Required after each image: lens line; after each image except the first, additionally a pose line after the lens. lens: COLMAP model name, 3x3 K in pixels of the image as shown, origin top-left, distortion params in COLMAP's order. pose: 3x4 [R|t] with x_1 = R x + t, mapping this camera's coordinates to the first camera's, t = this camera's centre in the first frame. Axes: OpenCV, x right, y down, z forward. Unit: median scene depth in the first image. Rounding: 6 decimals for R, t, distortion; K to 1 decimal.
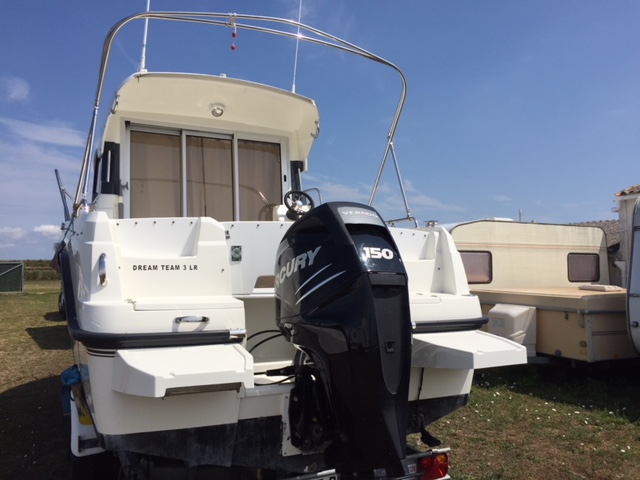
lens RADIAL K [[554.6, 0, 319.9], [0, 554.6, 240.1], [0, 0, 1]] dist [0.078094, -0.107295]
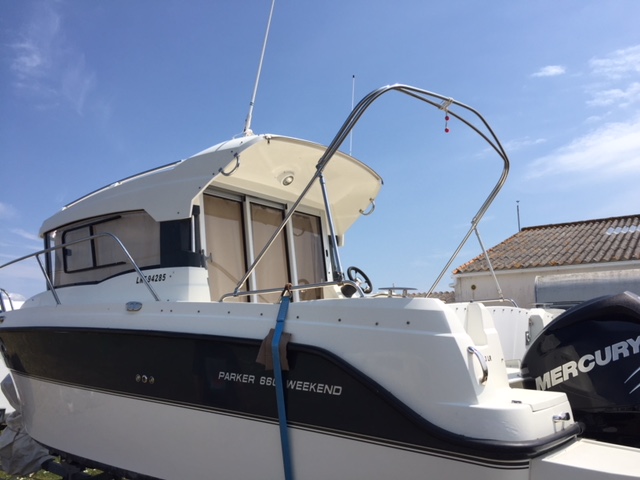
lens RADIAL K [[554.6, 0, 320.4], [0, 554.6, 240.5], [0, 0, 1]] dist [0.078094, -0.107295]
pose [[0.894528, 0.052523, 0.443916, -0.531591], [0.000139, 0.993040, -0.117776, -0.021036], [-0.447013, 0.105415, 0.888295, 0.161067]]
